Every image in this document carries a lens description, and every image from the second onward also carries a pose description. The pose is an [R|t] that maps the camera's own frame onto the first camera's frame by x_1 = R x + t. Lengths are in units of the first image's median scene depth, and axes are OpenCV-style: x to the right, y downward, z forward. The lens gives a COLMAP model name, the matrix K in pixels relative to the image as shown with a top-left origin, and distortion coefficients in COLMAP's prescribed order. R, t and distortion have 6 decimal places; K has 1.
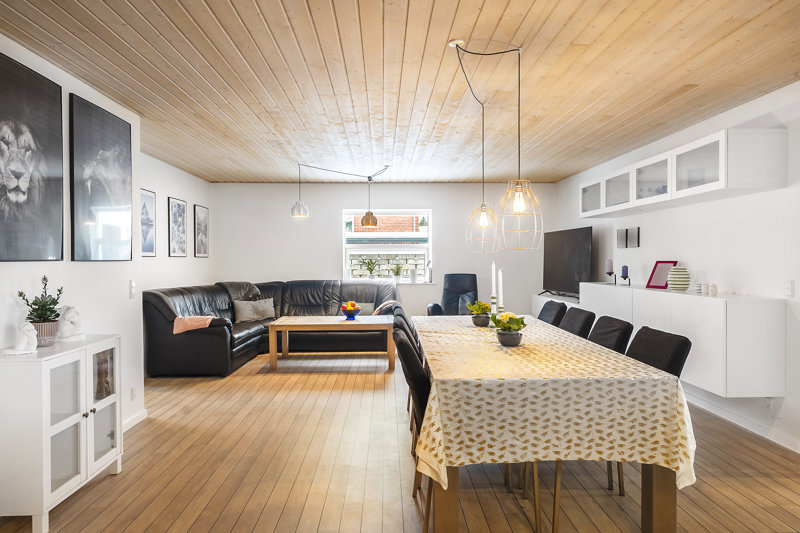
lens RADIAL K [[512.7, 0, 400.0], [0, 512.7, 266.5], [0, 0, 1]] dist [0.000313, -0.000048]
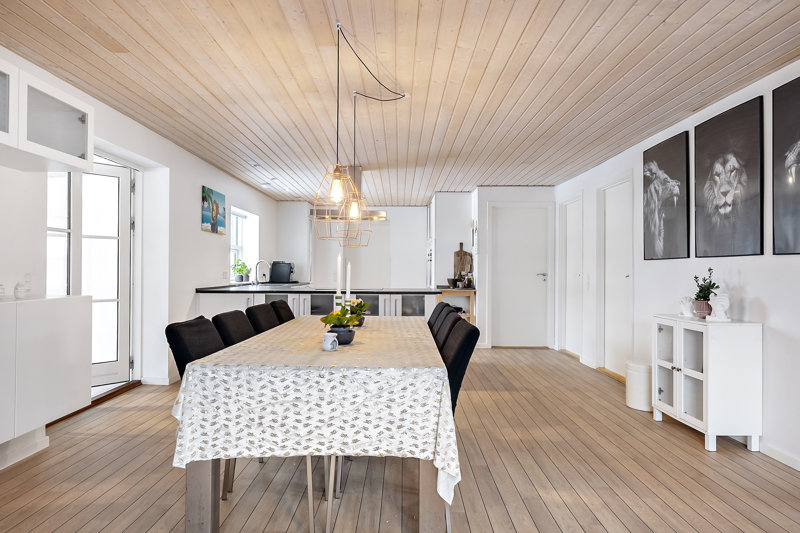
lens RADIAL K [[512.7, 0, 400.0], [0, 512.7, 266.5], [0, 0, 1]] dist [0.000313, -0.000048]
pose [[-0.999495, -0.002127, 0.031710, 0.078194], [-0.001906, 0.999974, 0.007008, 0.007933], [-0.031725, 0.006944, -0.999473, 2.338890]]
